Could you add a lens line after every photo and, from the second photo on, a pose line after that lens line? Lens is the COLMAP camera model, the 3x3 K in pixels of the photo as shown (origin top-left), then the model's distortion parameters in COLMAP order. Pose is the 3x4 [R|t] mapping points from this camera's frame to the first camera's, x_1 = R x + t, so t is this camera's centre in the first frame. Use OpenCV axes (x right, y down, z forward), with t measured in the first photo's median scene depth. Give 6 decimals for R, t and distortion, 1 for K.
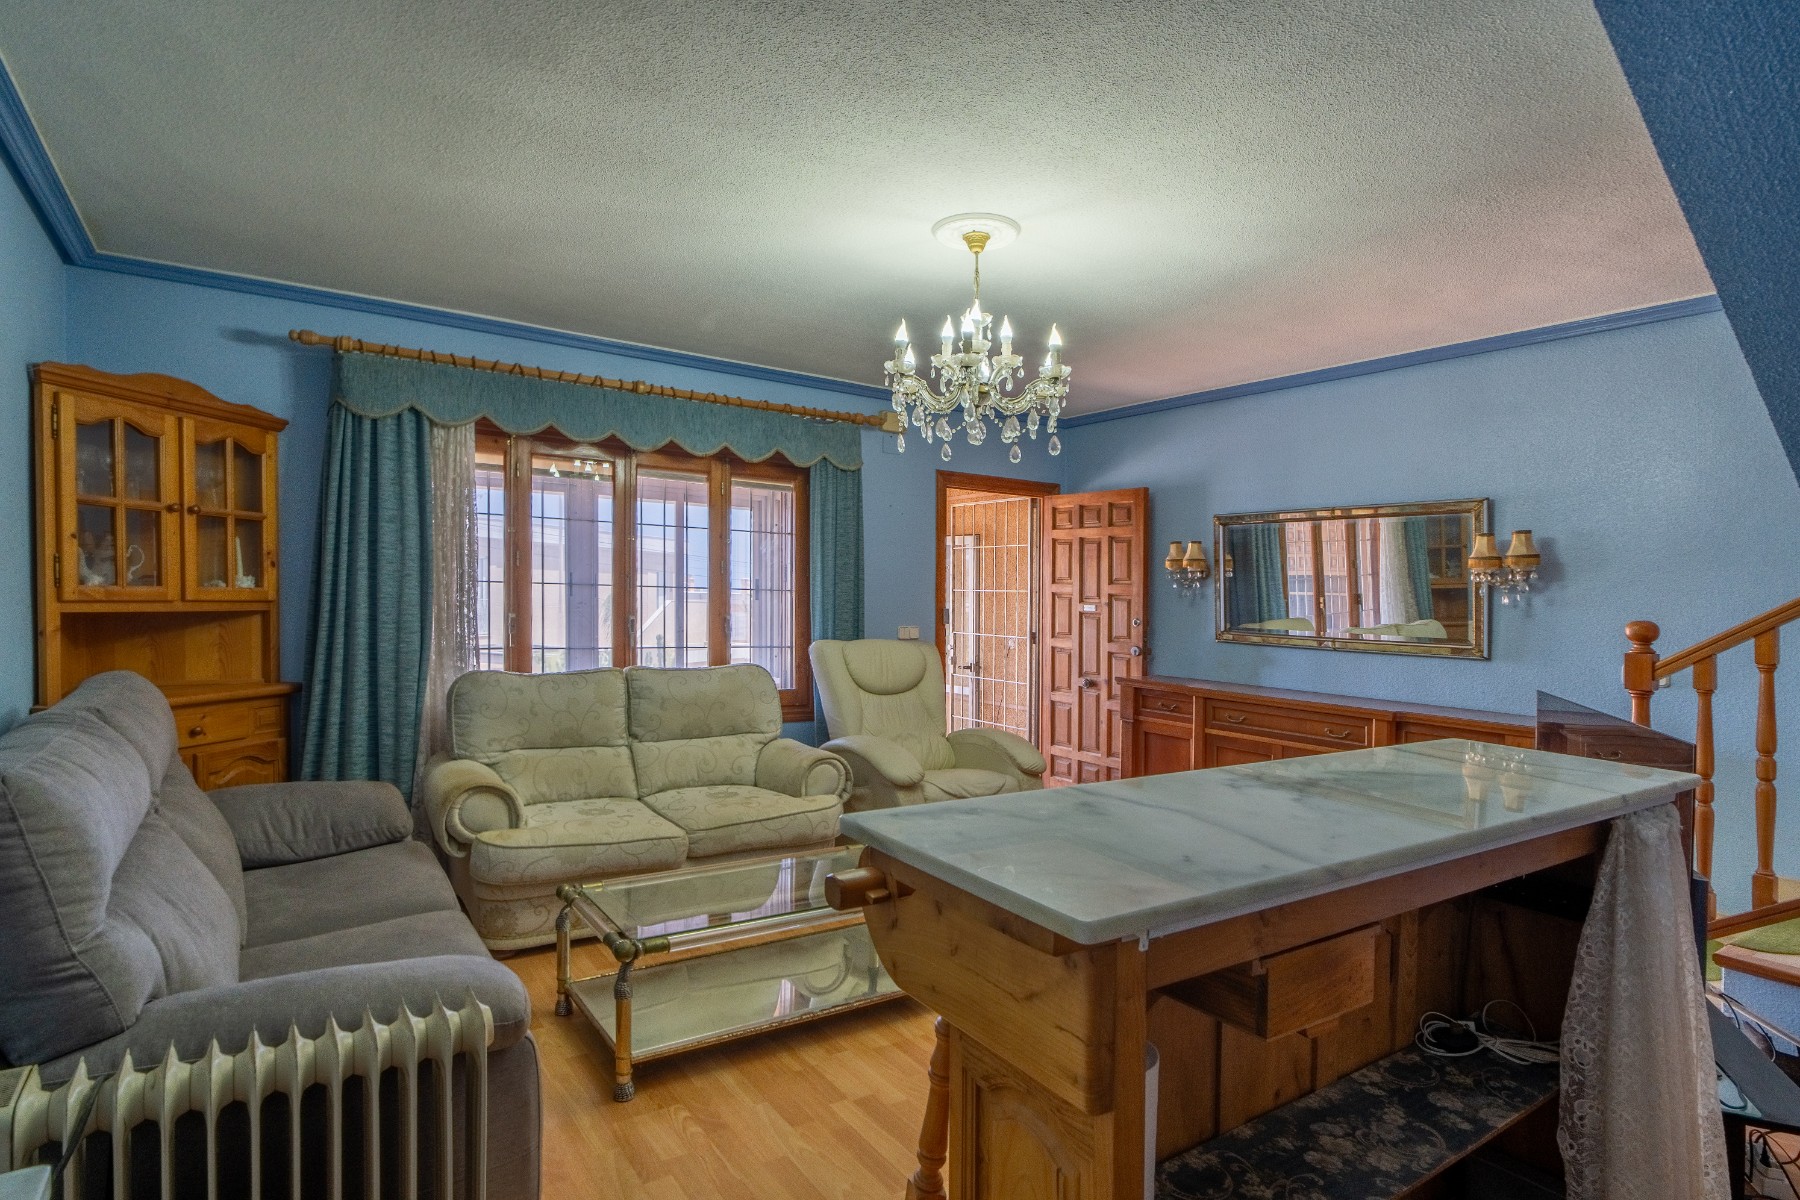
lens RADIAL K [[980.2, 0, 913.5], [0, 980.2, 648.7], [0, 0, 1]] dist [0.000202, 0.000243]
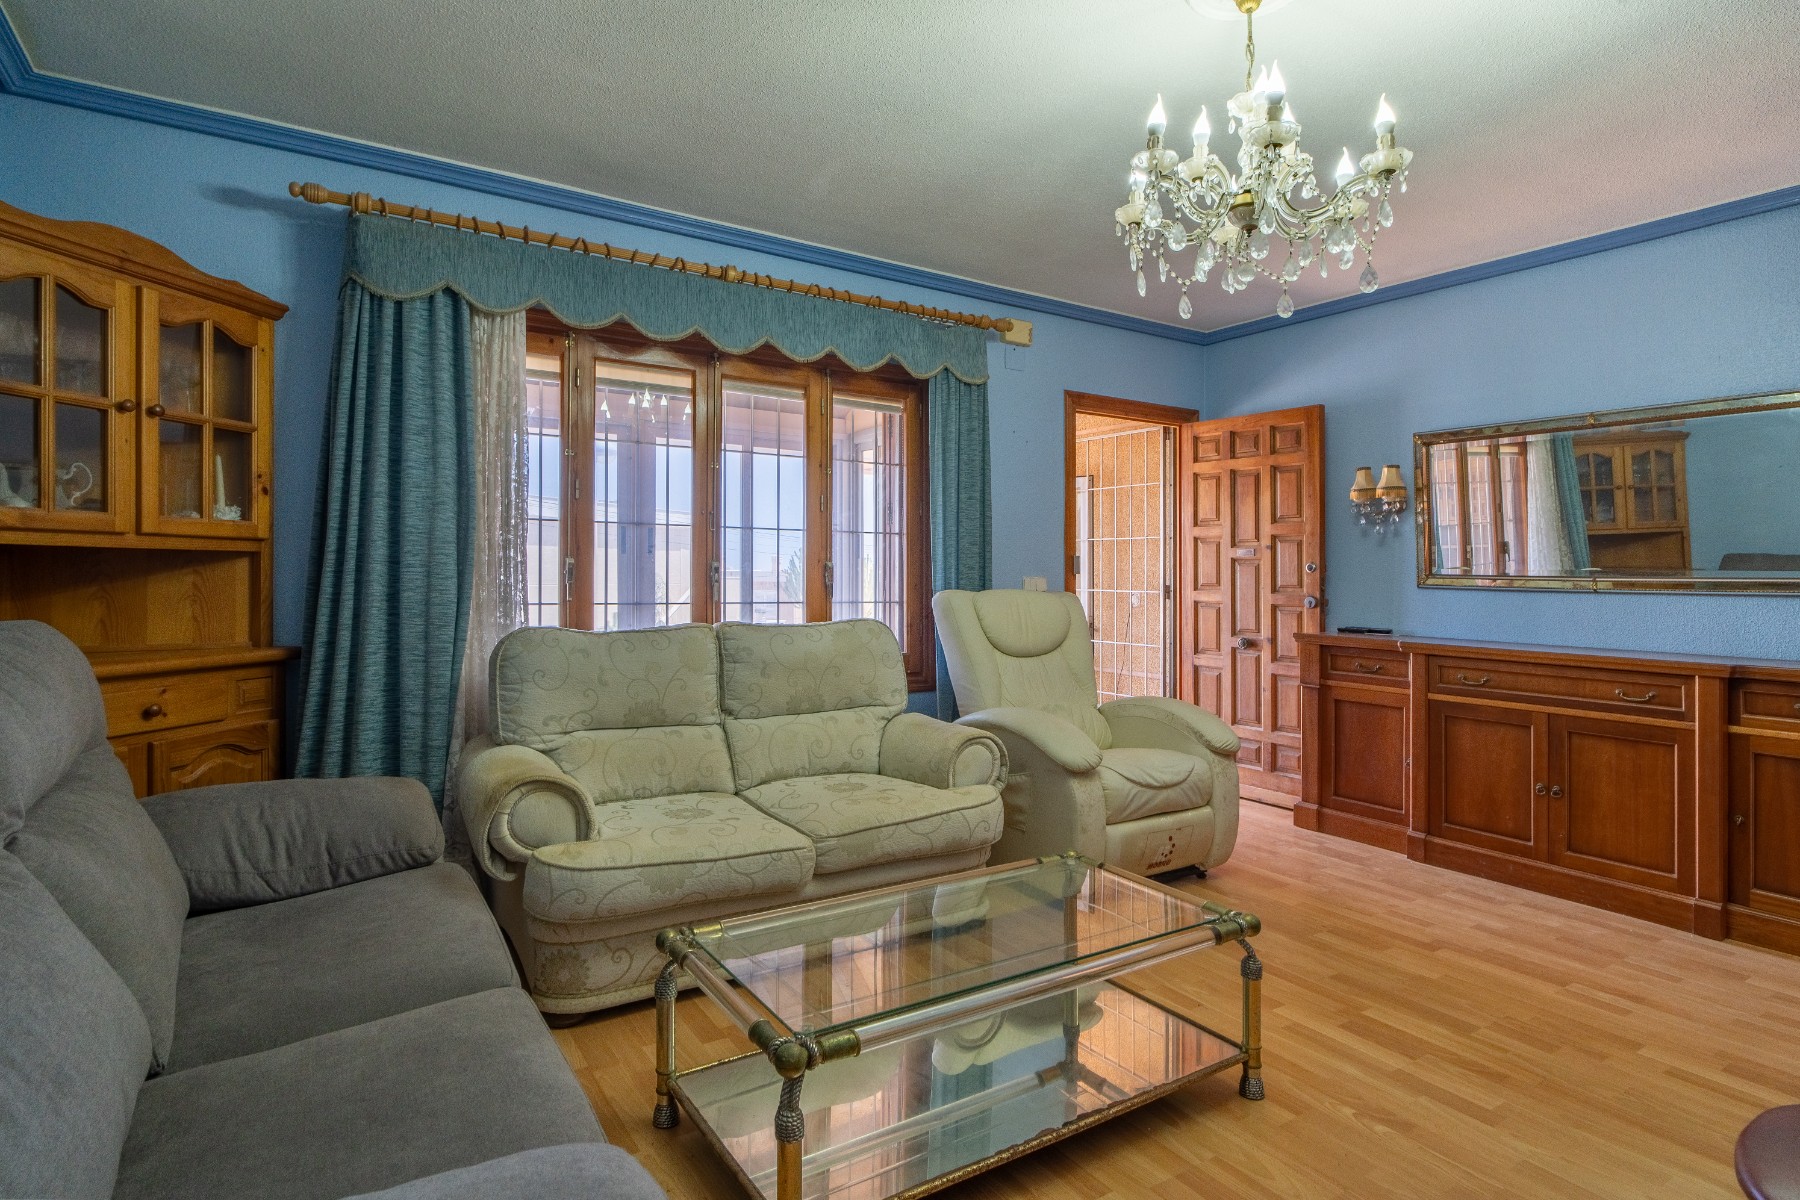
lens RADIAL K [[938.0, 0, 904.1], [0, 938.0, 588.9], [0, 0, 1]] dist [-0.002111, -0.000126]
pose [[0.999853, -0.014324, -0.009388, -0.137351], [0.013896, 0.998931, -0.044099, 0.026820], [0.010010, 0.043962, 0.998983, 0.255895]]
